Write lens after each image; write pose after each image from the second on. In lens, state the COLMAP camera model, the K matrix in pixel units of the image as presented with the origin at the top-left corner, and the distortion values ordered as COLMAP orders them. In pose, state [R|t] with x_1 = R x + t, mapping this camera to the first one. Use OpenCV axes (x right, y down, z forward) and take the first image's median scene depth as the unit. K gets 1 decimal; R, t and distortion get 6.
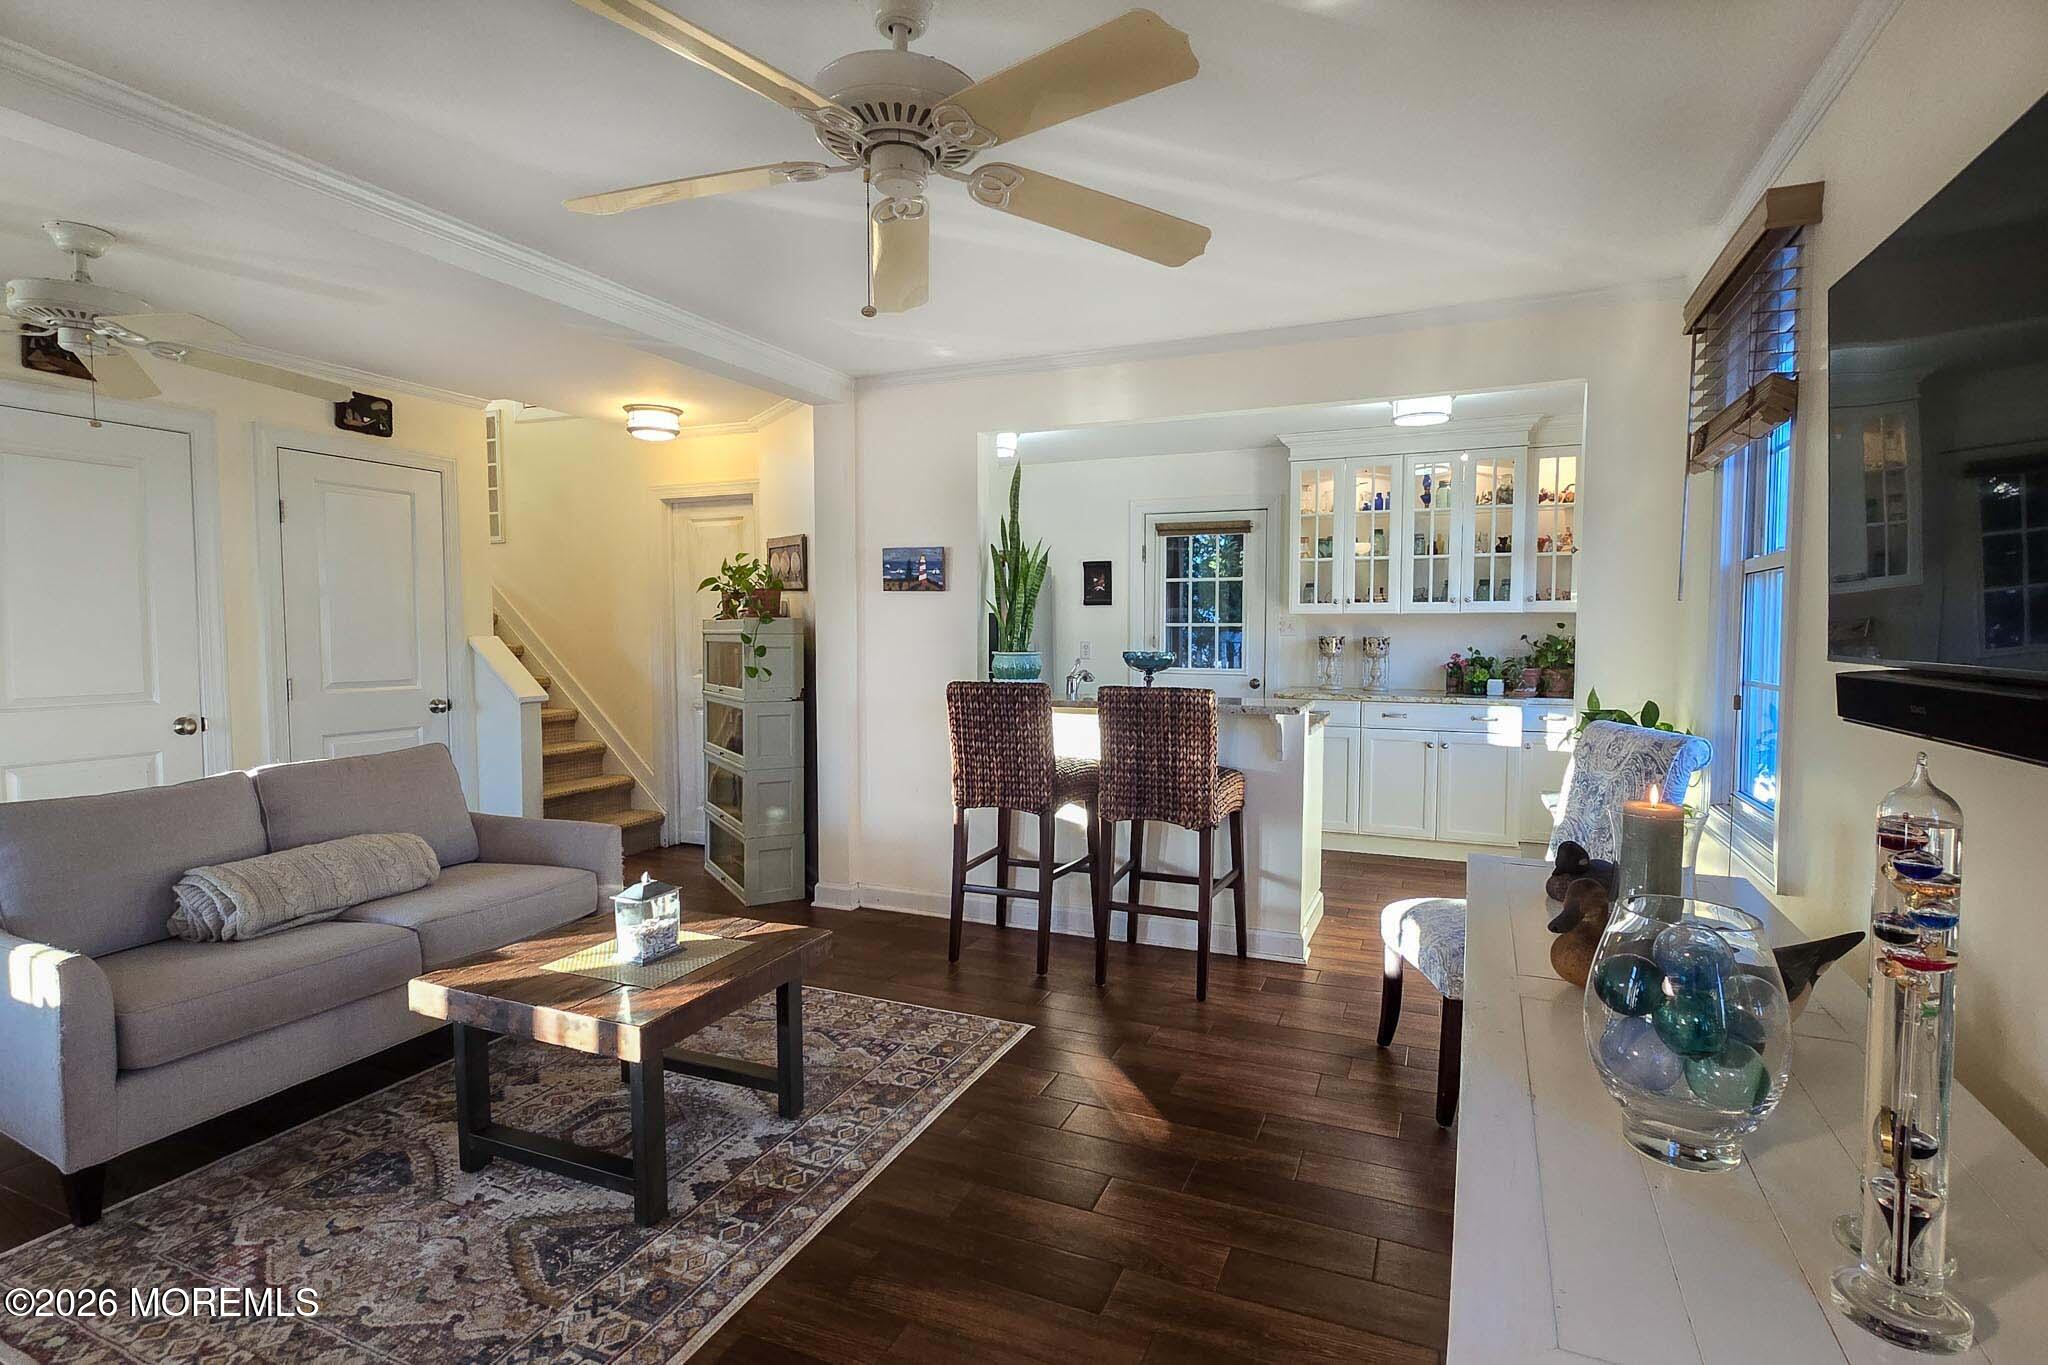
lens RADIAL K [[956.1, 0, 1035.9], [0, 956.1, 691.1], [0, 0, 1]] dist [0.004187, -0.001325]
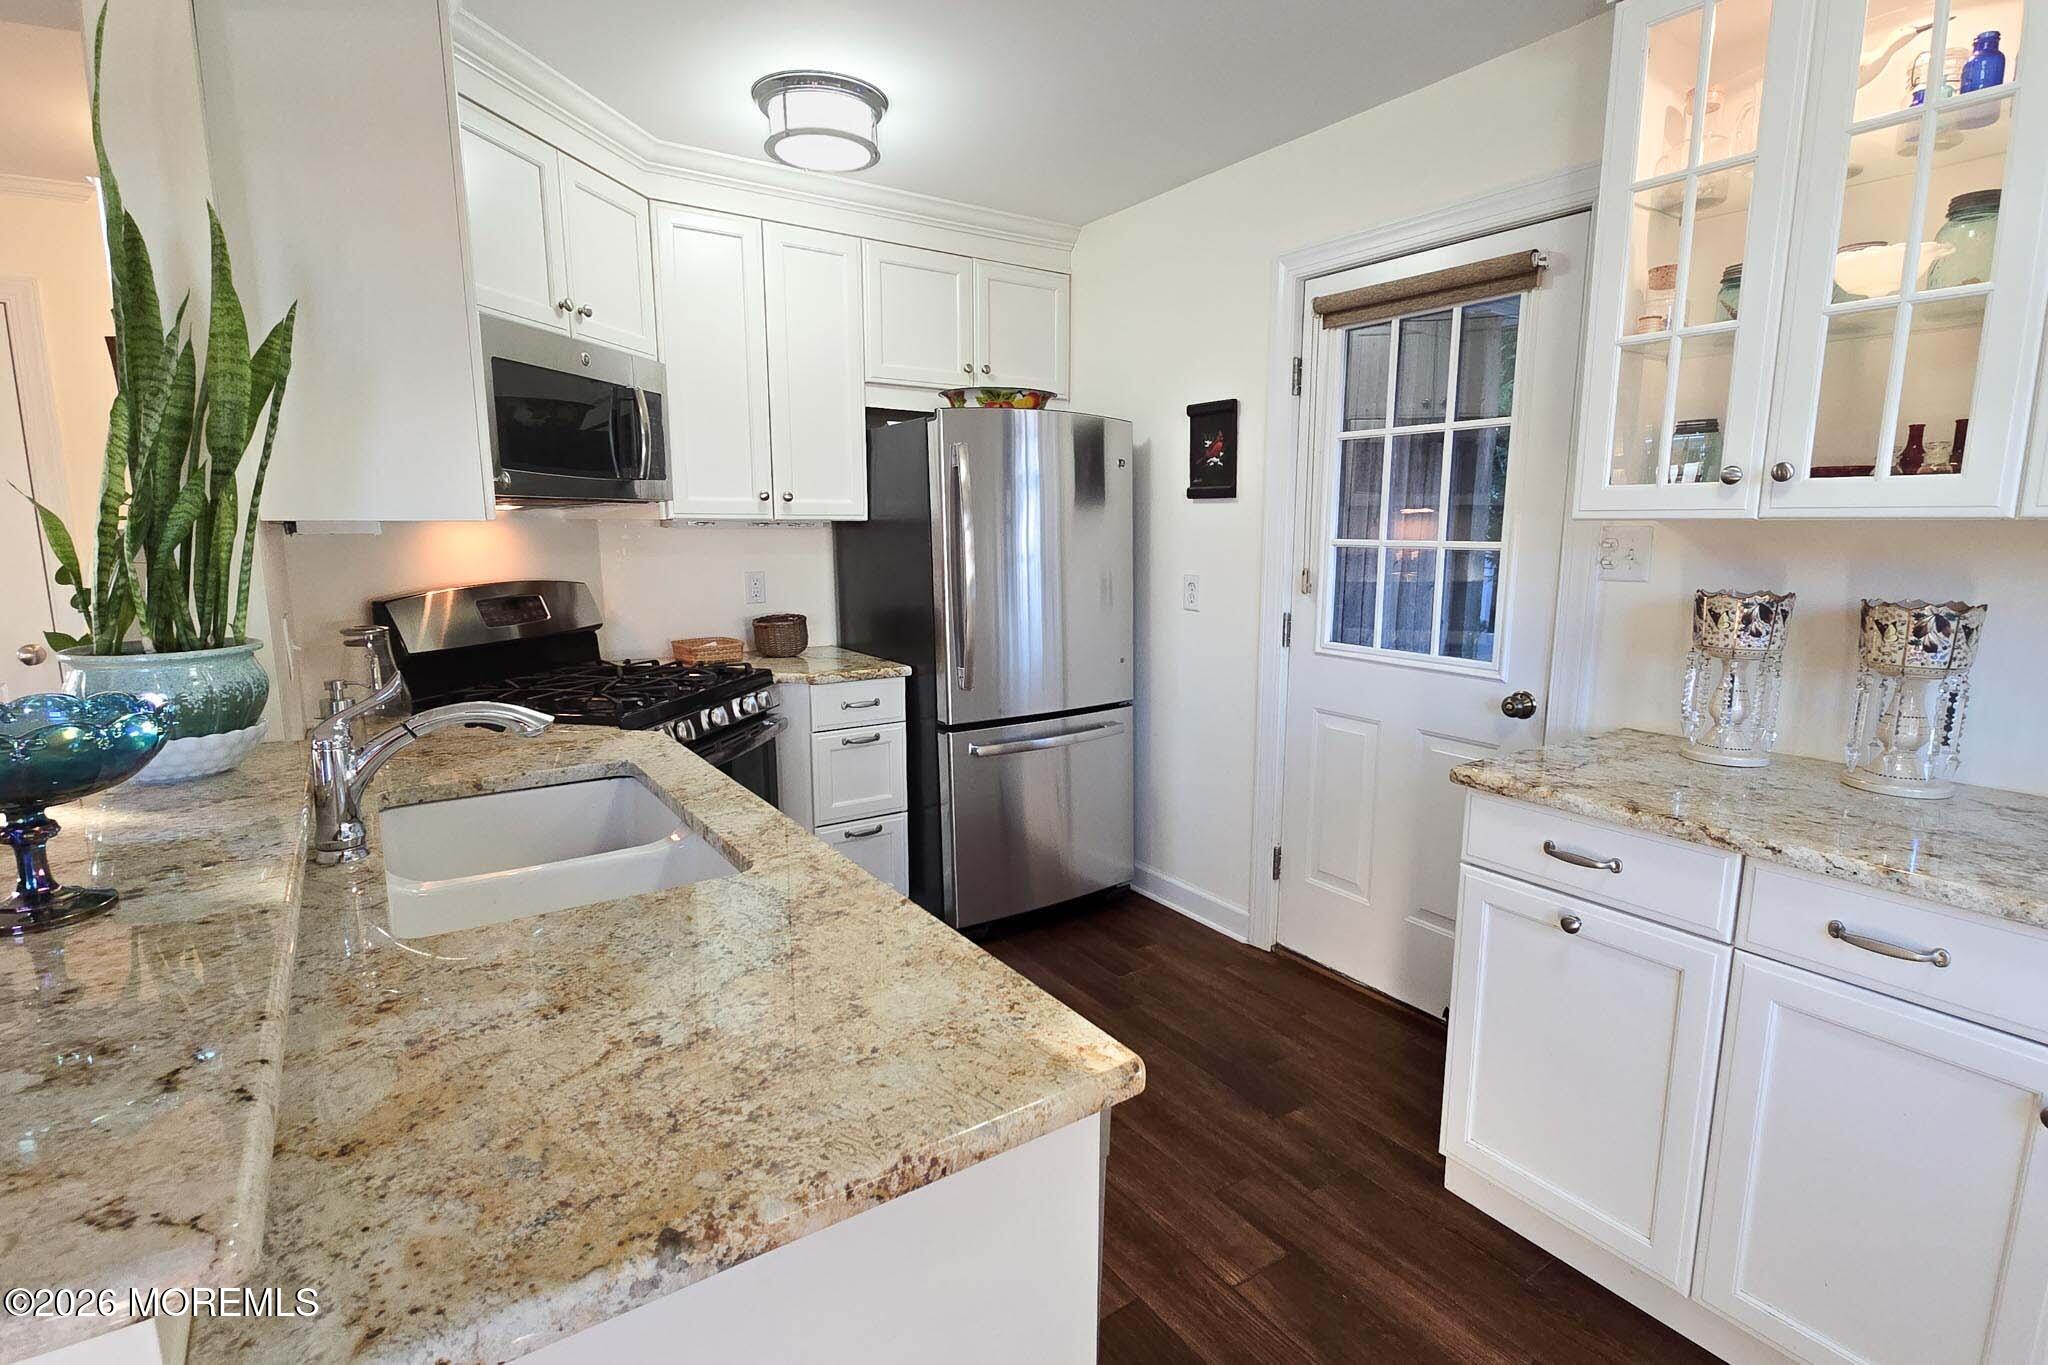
lens RADIAL K [[978.1, 0, 1040.2], [0, 978.1, 689.0], [0, 0, 1]] dist [0.004448, -0.001005]
pose [[0.854442, 0.088177, -0.512010, 0.298946], [-0.036387, 0.993229, 0.110328, -0.056516], [0.518271, -0.075638, 0.851865, 0.653383]]
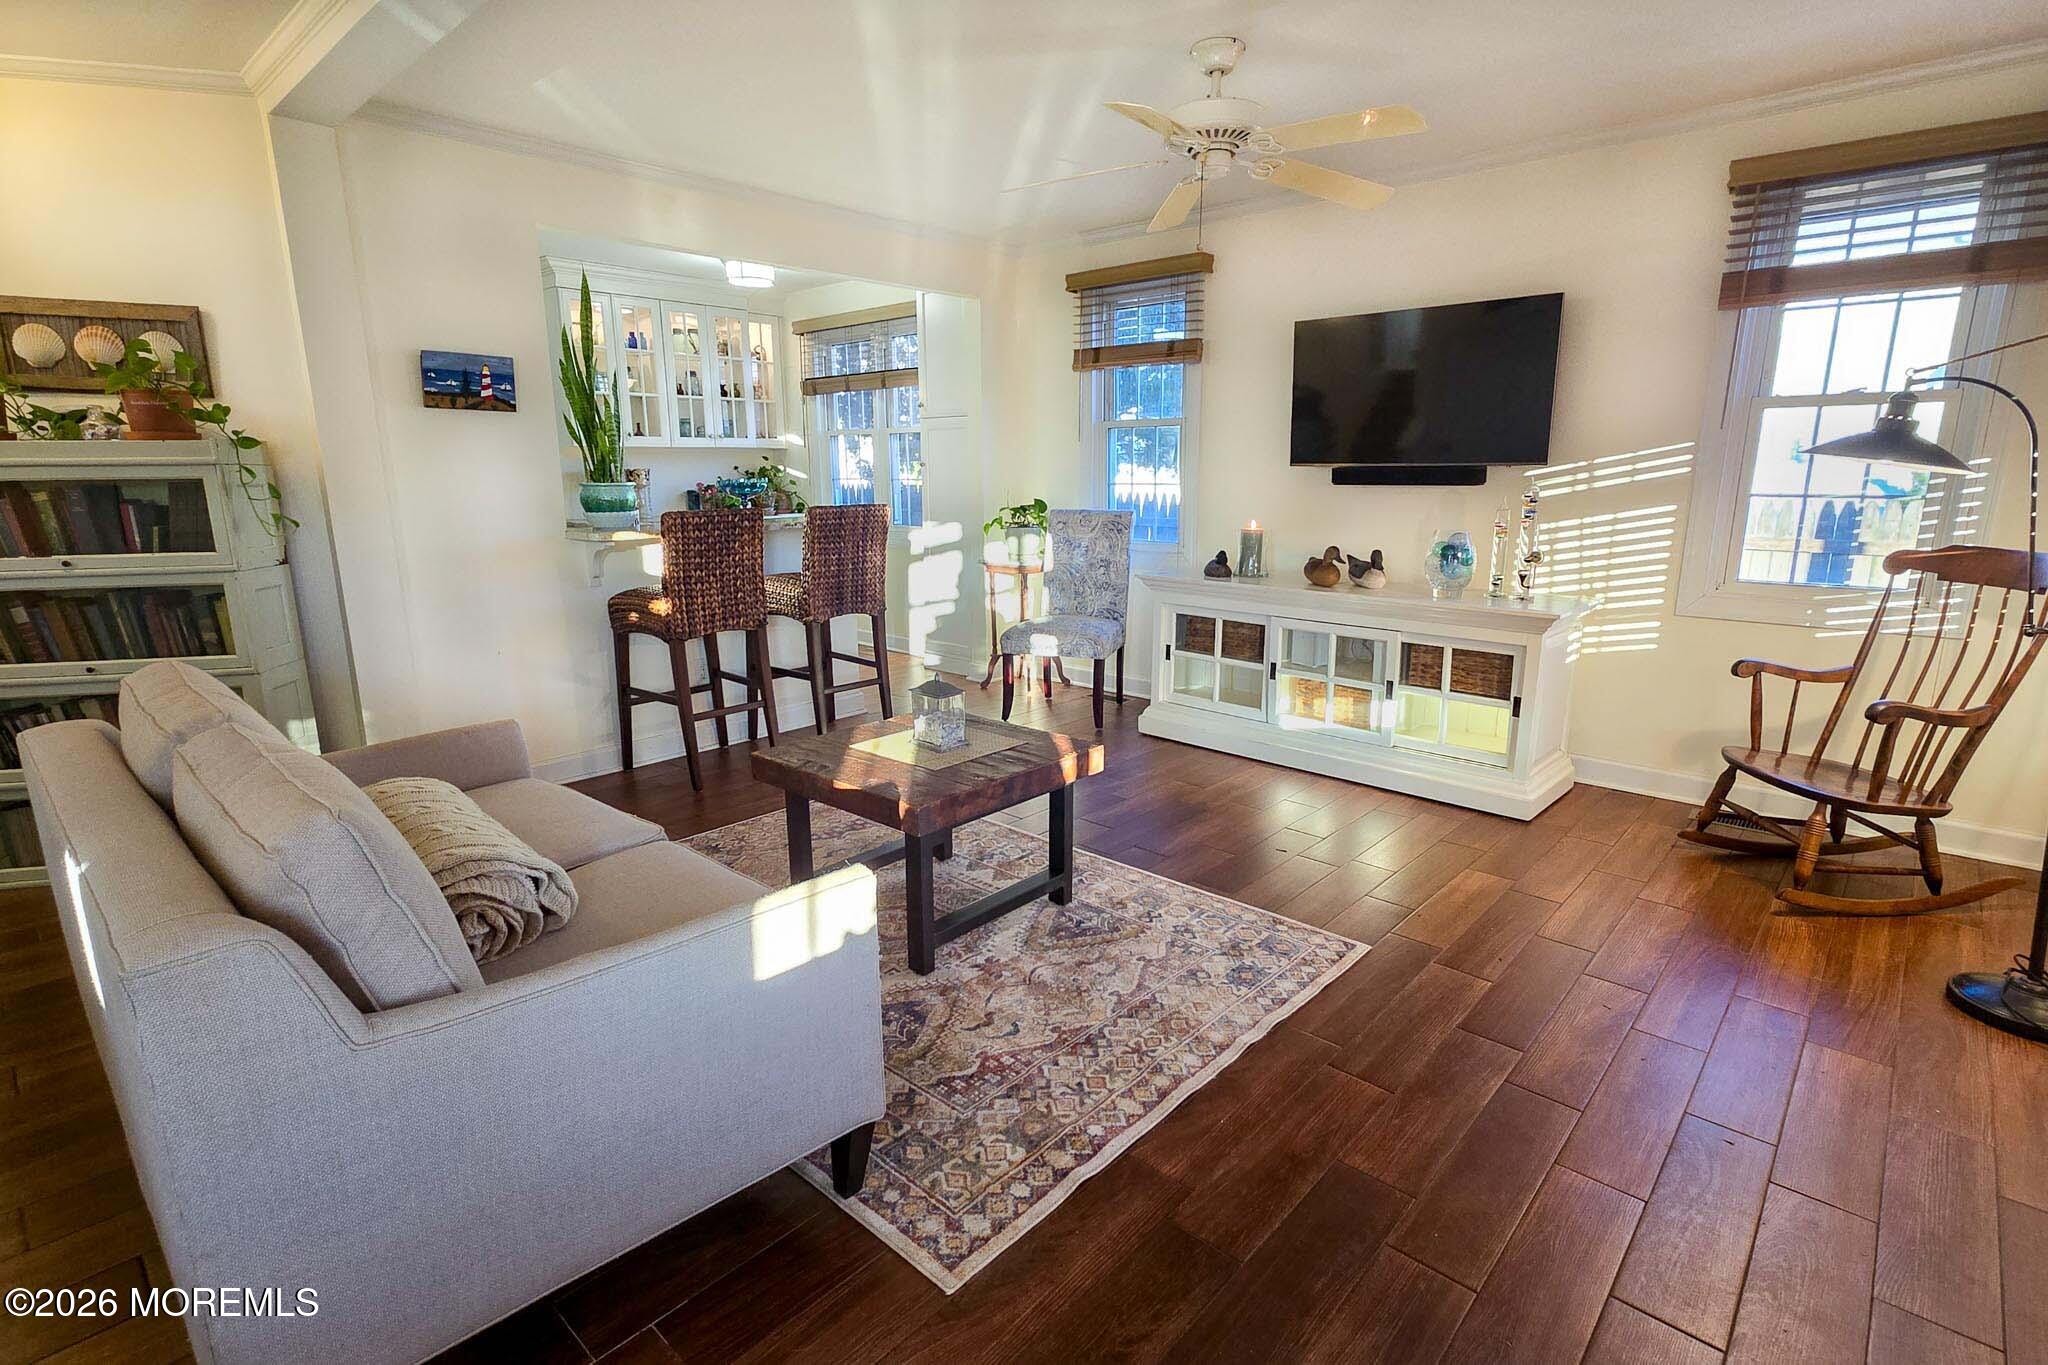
lens RADIAL K [[978.1, 0, 1027.9], [0, 978.1, 679.1], [0, 0, 1]] dist [0.004448, -0.001005]
pose [[0.334876, -0.207404, 0.919153, -0.599068], [0.074621, 0.978248, 0.193551, -0.005957], [-0.939303, 0.003772, 0.343069, 0.214776]]
